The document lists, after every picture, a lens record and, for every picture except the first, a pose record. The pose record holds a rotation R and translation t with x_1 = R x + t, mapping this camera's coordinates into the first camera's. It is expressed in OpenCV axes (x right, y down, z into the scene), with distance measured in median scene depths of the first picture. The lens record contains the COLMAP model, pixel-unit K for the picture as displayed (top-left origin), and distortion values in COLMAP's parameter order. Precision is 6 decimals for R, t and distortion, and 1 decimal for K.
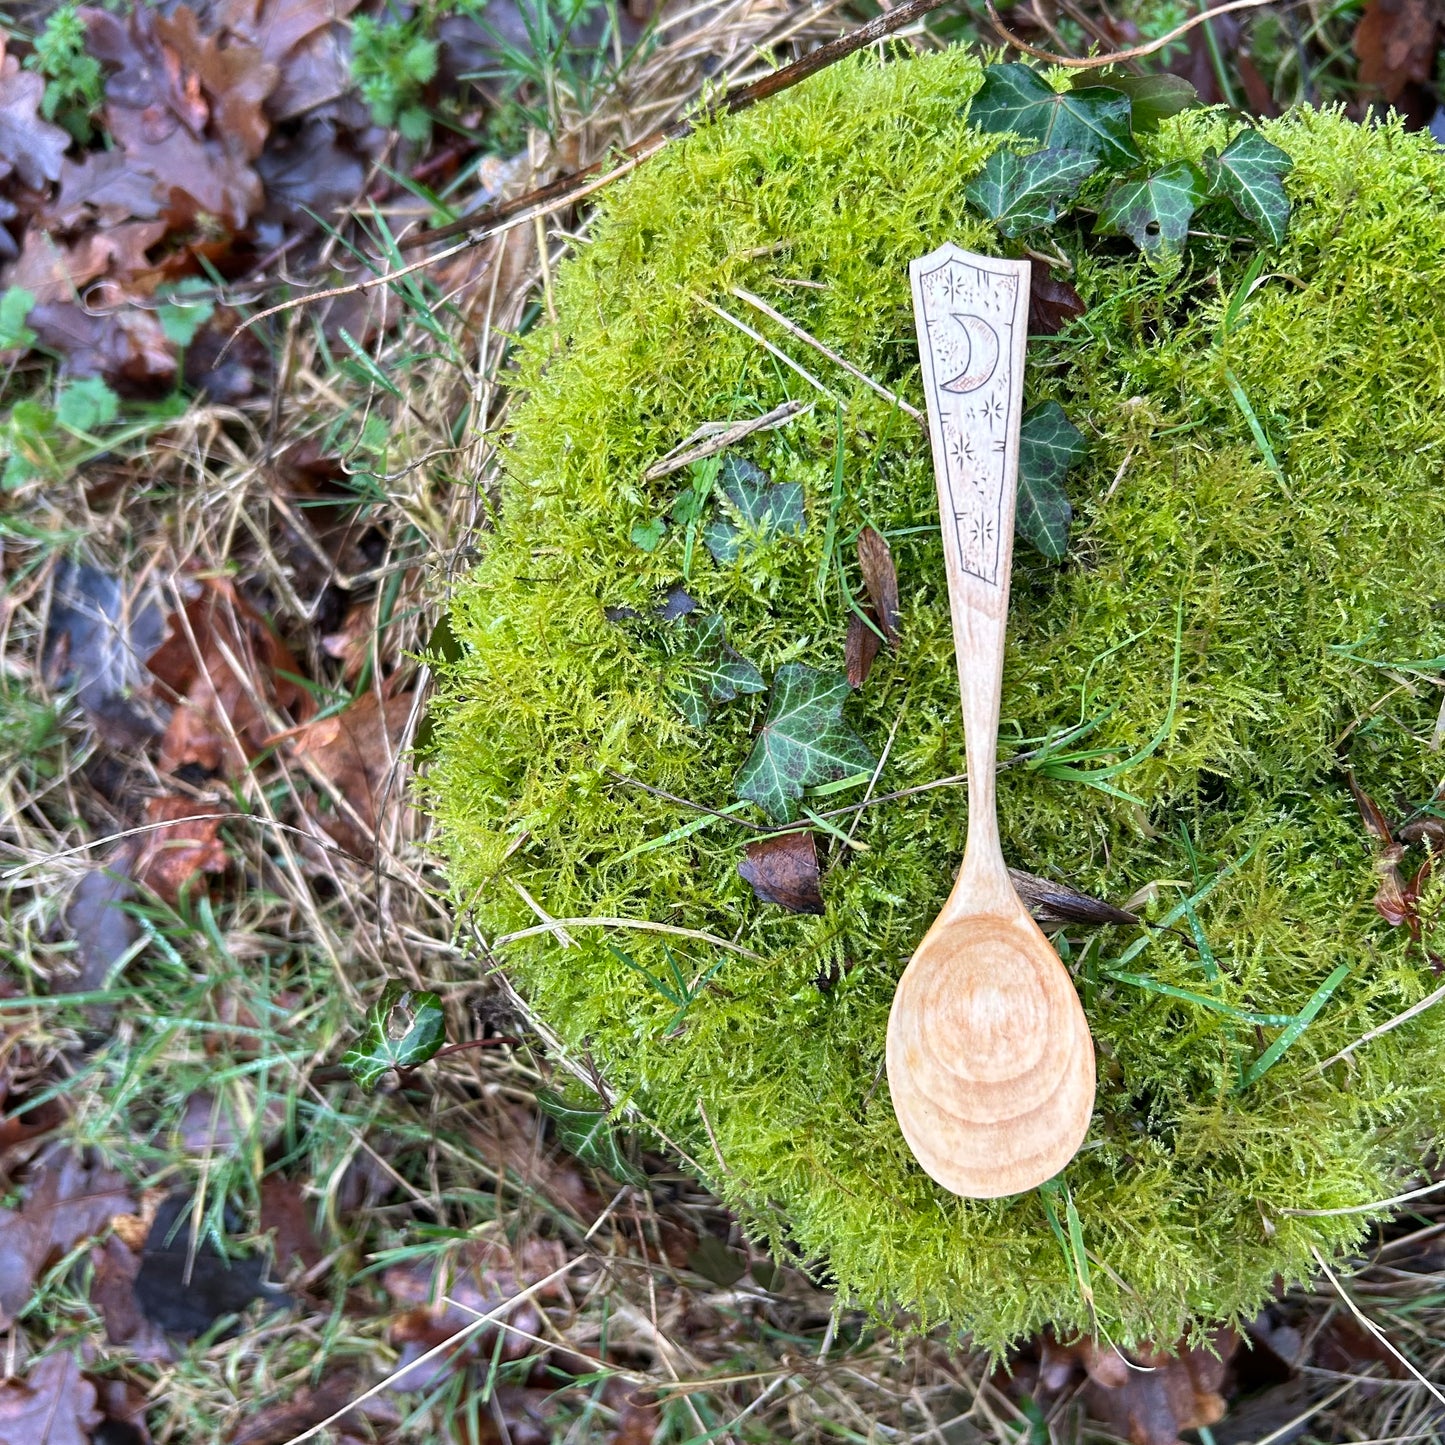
lens RADIAL K [[1534.2, 0, 712.2], [0, 1534.2, 725.2], [0, 0, 1]] dist [0.114531, -0.240959]
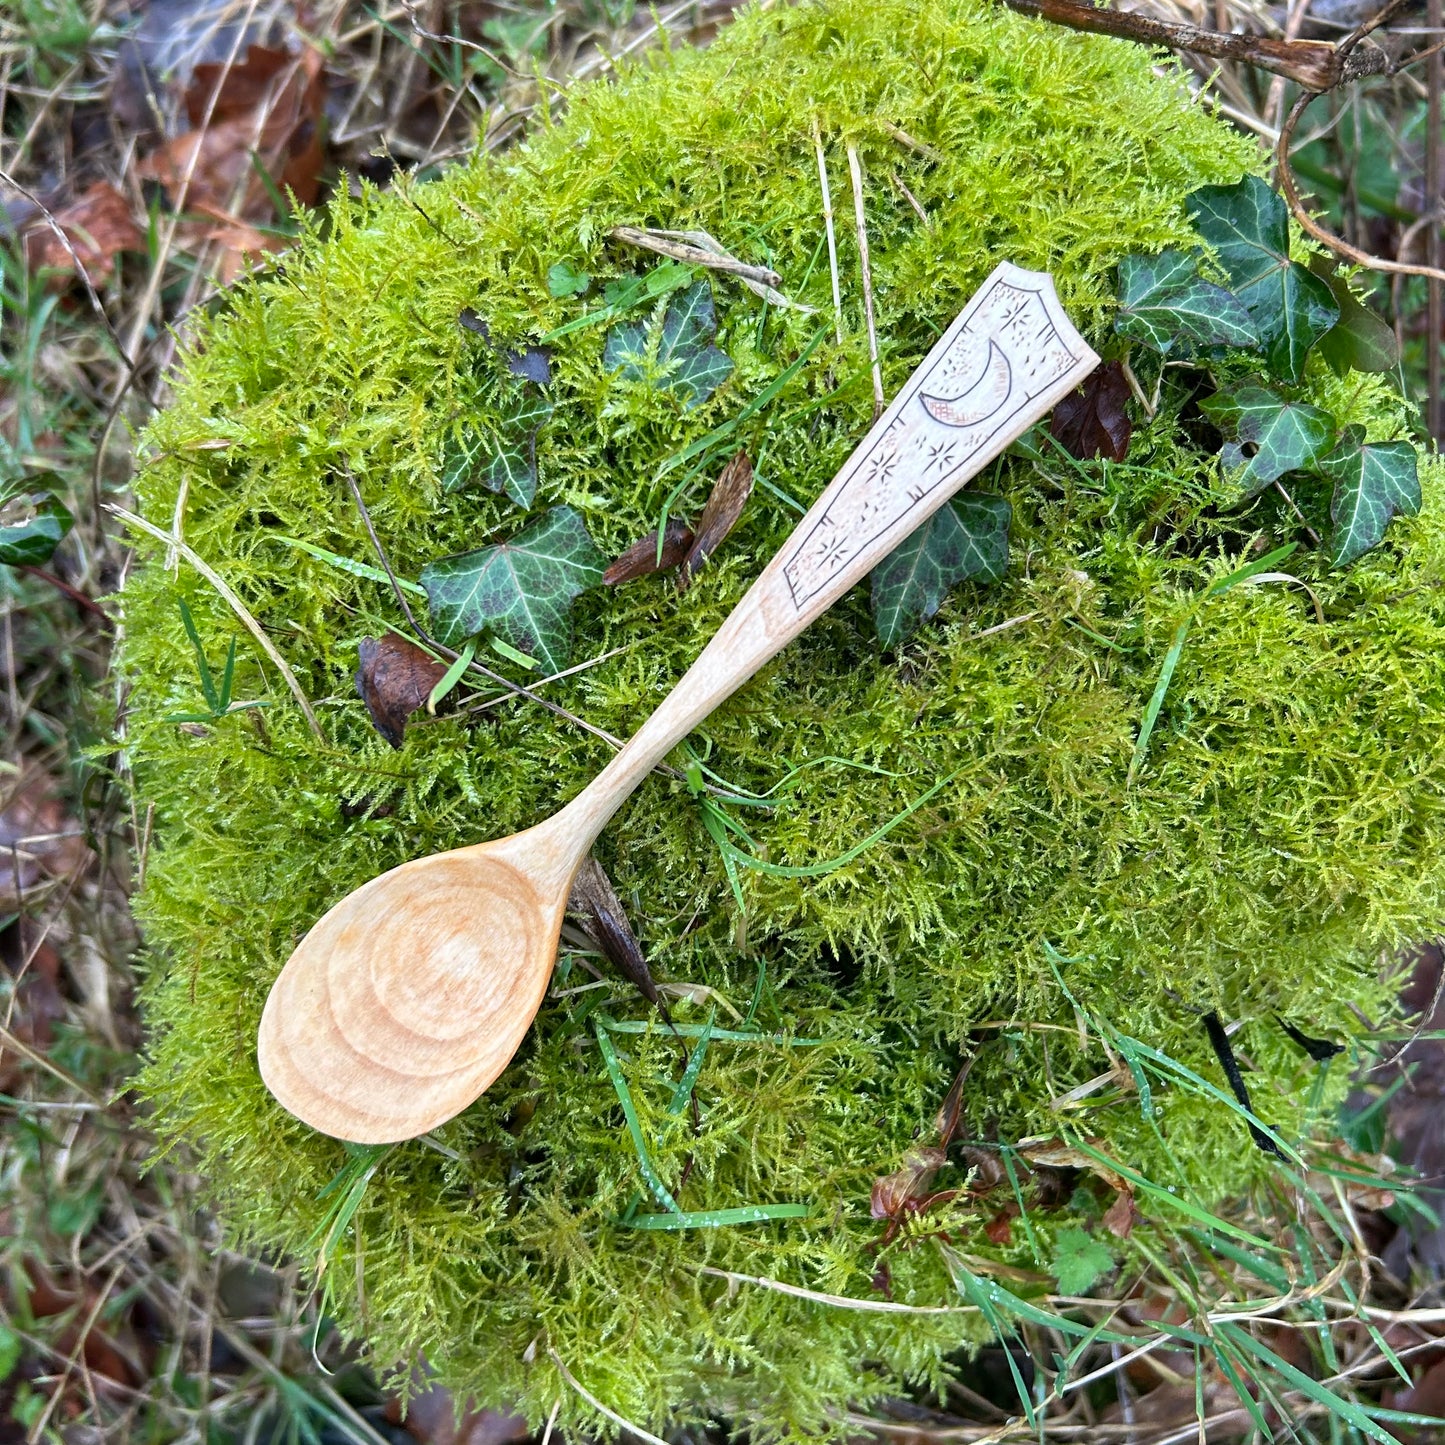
lens RADIAL K [[1545.7, 0, 728.6], [0, 1545.7, 718.1], [0, 0, 1]] dist [0.141152, -0.432183]
pose [[0.711562, 0.701924, 0.031335, 0.159280], [-0.702468, 0.709757, 0.052759, -0.061526], [0.014793, -0.059554, 0.998115, 0.136814]]
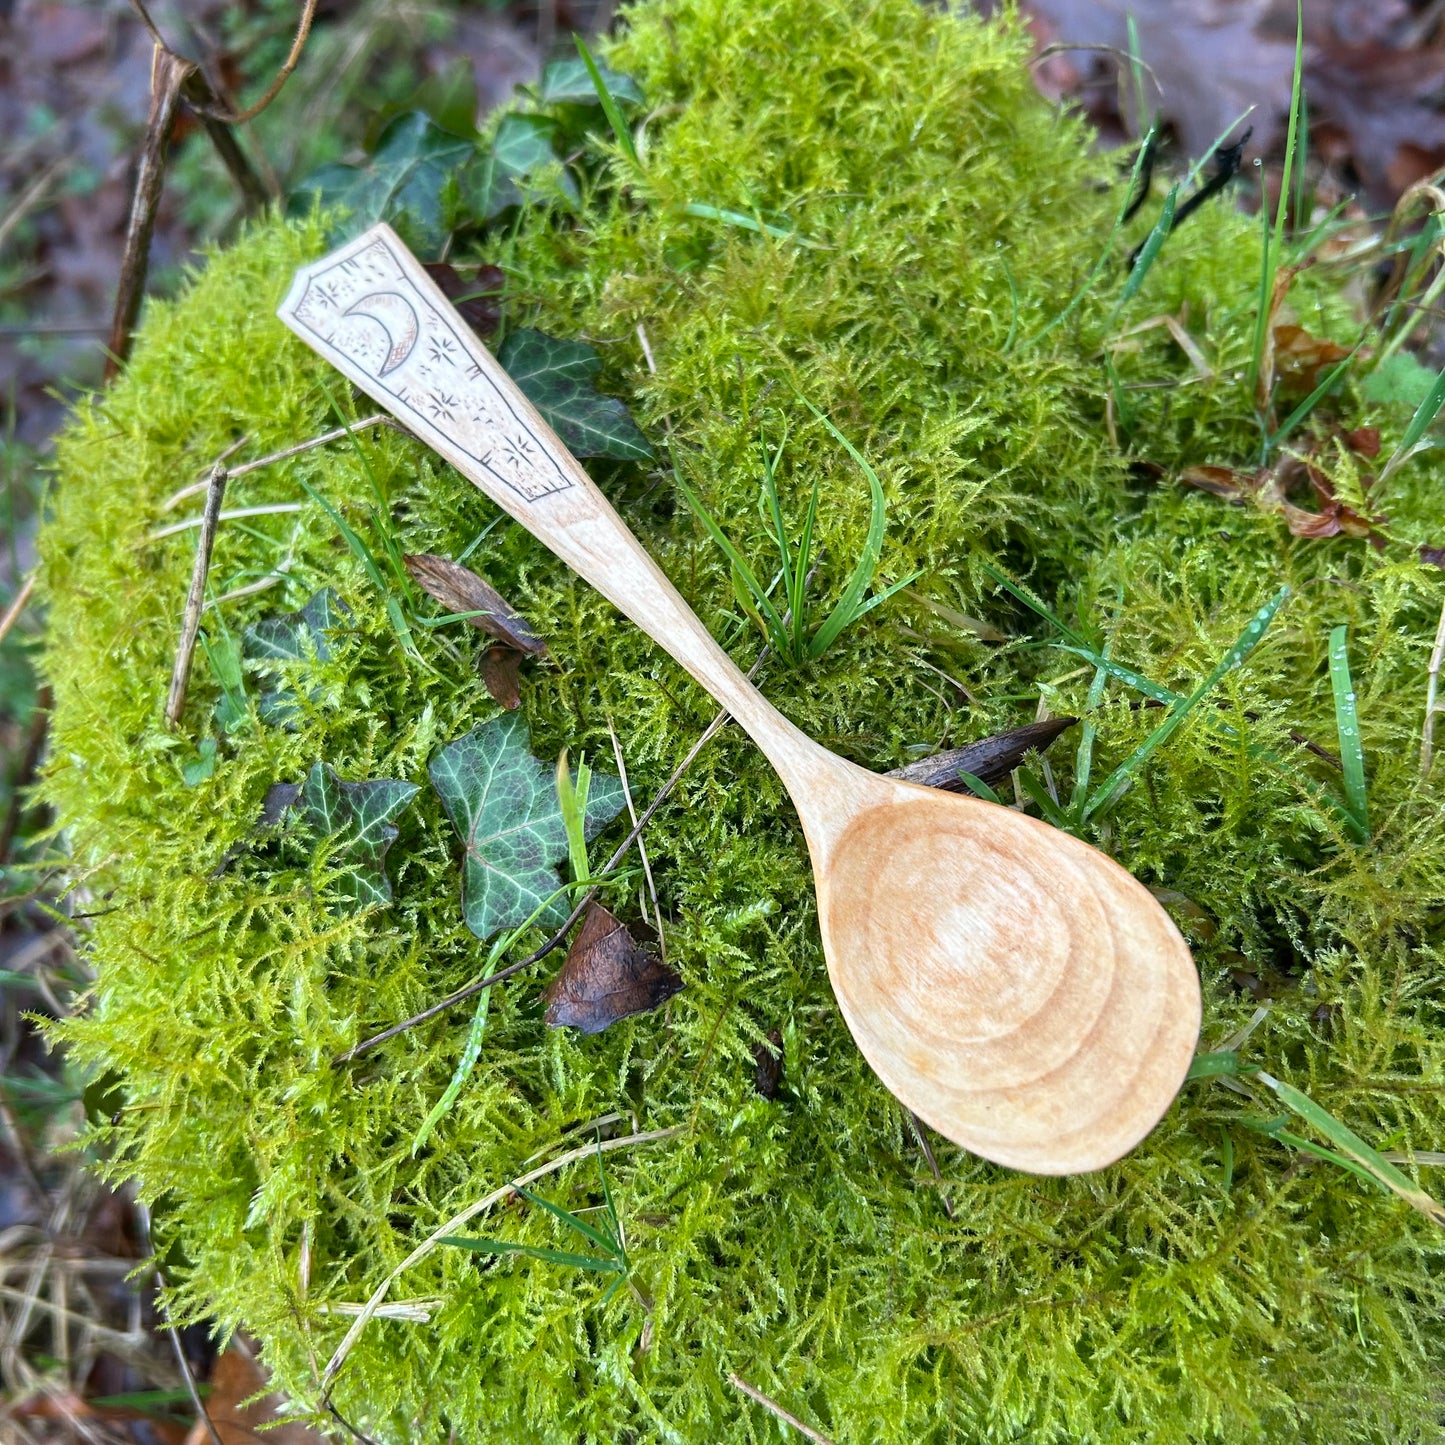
lens RADIAL K [[1534.2, 0, 712.2], [0, 1534.2, 725.2], [0, 0, 1]] dist [0.114531, -0.240959]
pose [[0.780103, -0.608193, 0.146764, 0.051374], [0.611419, 0.691337, -0.384995, 0.296462], [0.132688, 0.390070, 0.911175, 0.341479]]
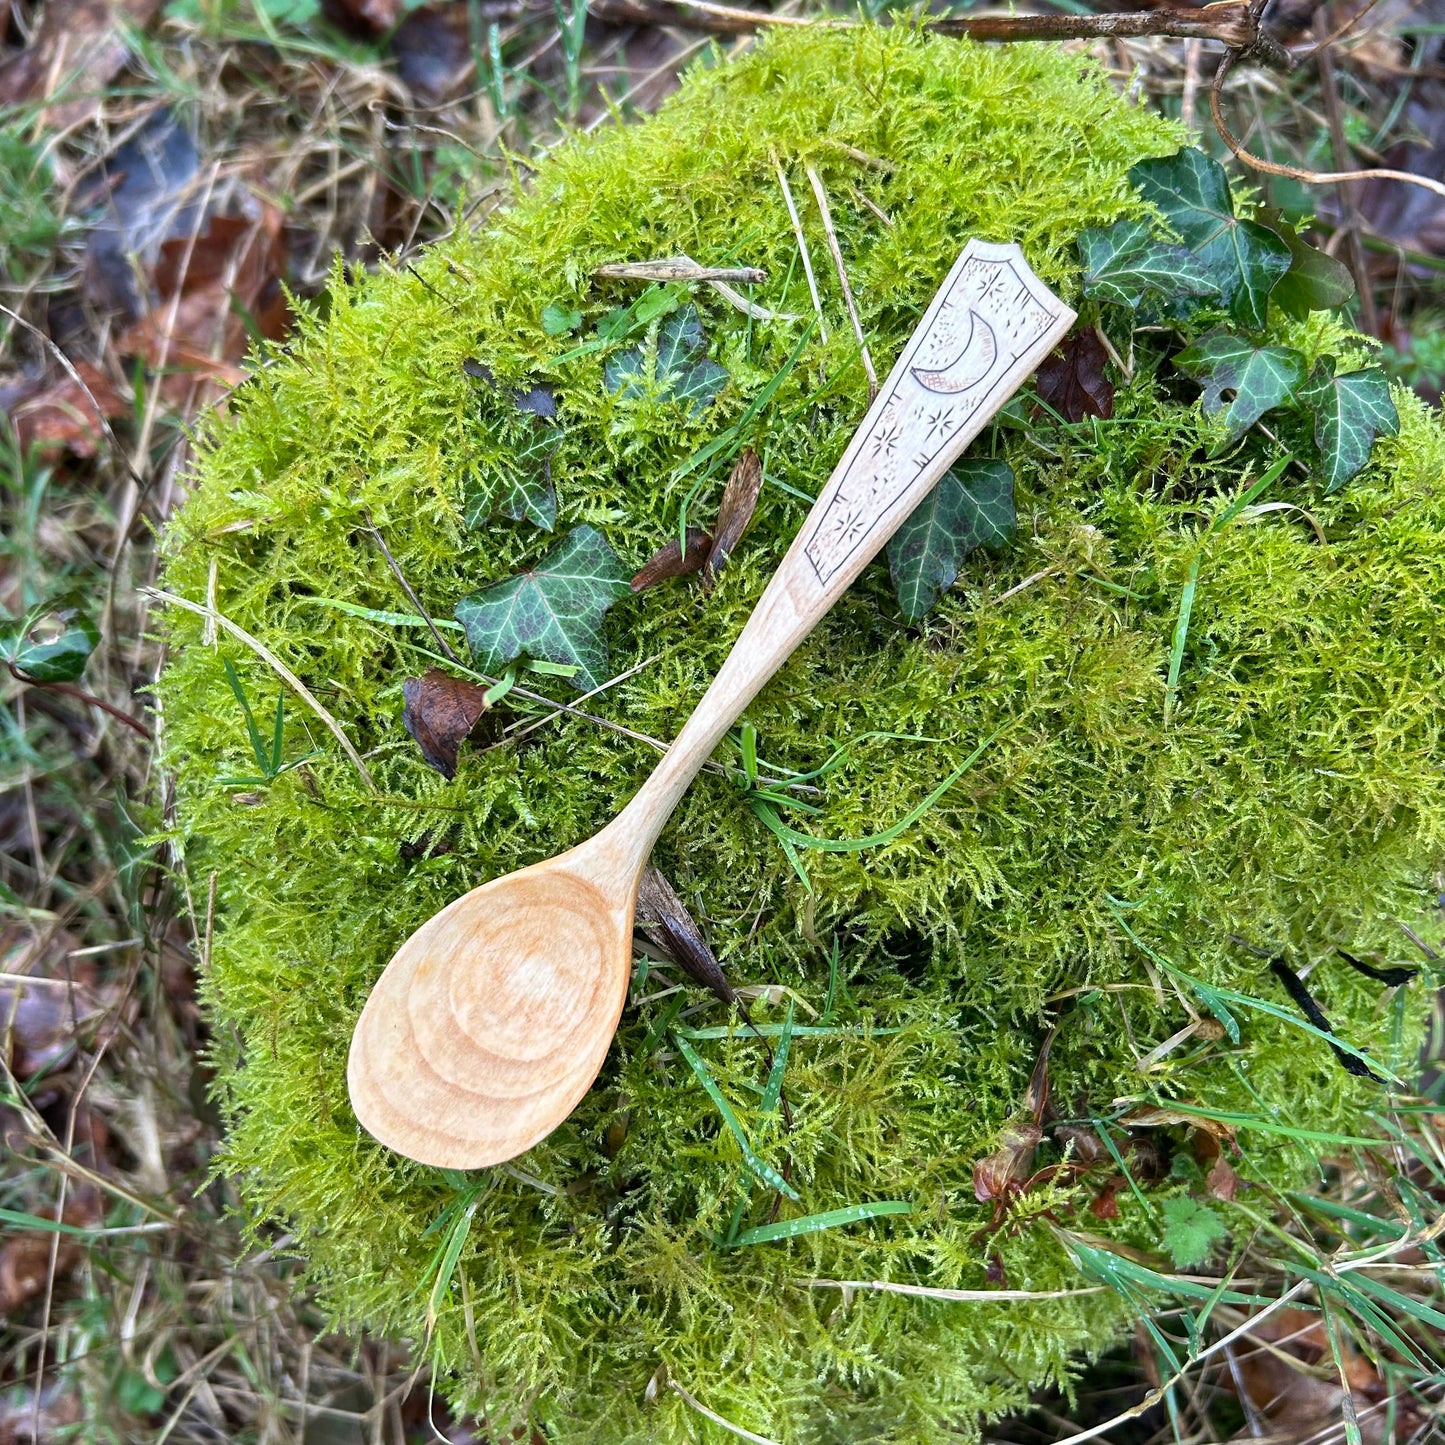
lens RADIAL K [[1542.2, 0, 722.5], [0, 1542.2, 722.5], [0, 0, 1]] dist [0.140052, -0.412827]
pose [[0.797600, 0.602282, -0.033029, 0.197804], [-0.603127, 0.797098, -0.029558, 0.029064], [0.008525, 0.043497, 0.999017, 0.119269]]
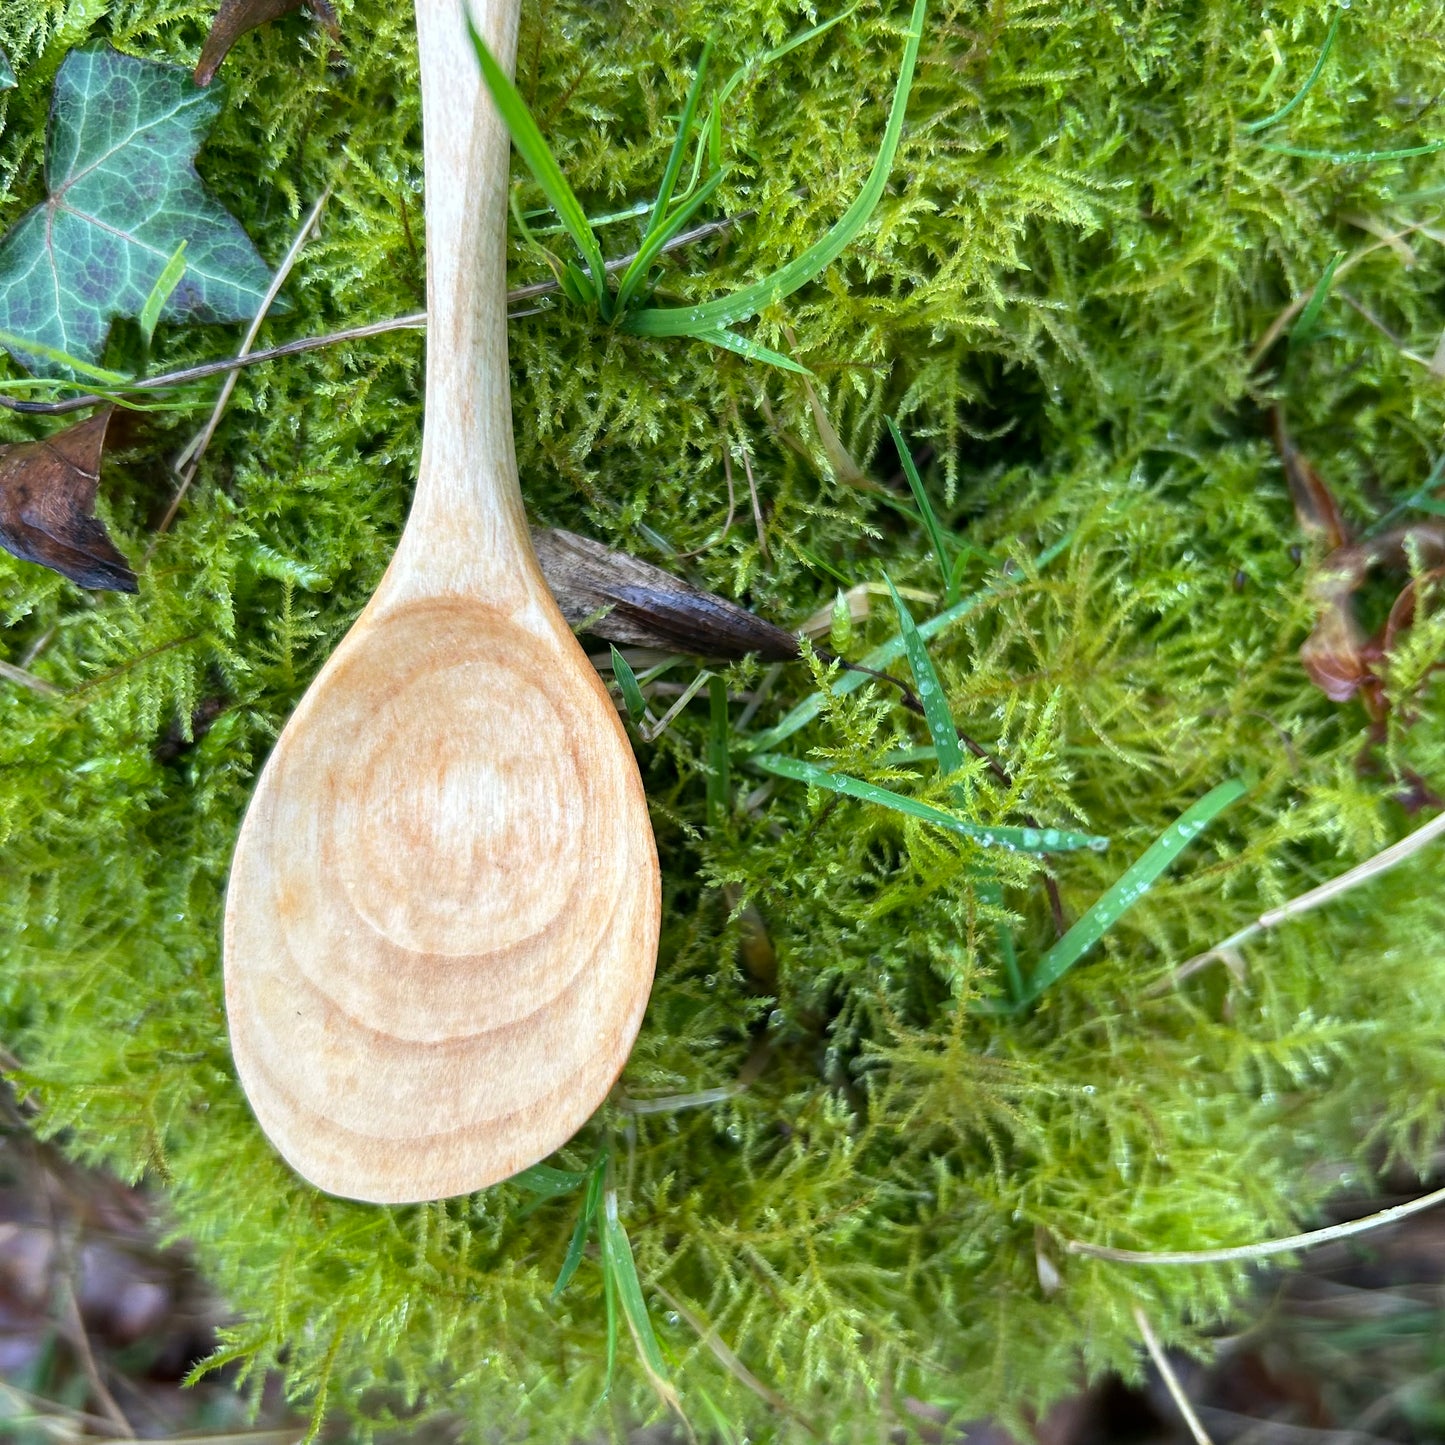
lens RADIAL K [[1545.7, 0, 728.6], [0, 1545.7, 718.1], [0, 0, 1]] dist [0.141152, -0.432183]
pose [[0.998412, 0.056185, 0.004115, 0.244599], [-0.056297, 0.997761, 0.036116, 0.129647], [-0.002077, -0.036290, 0.999339, 0.502835]]
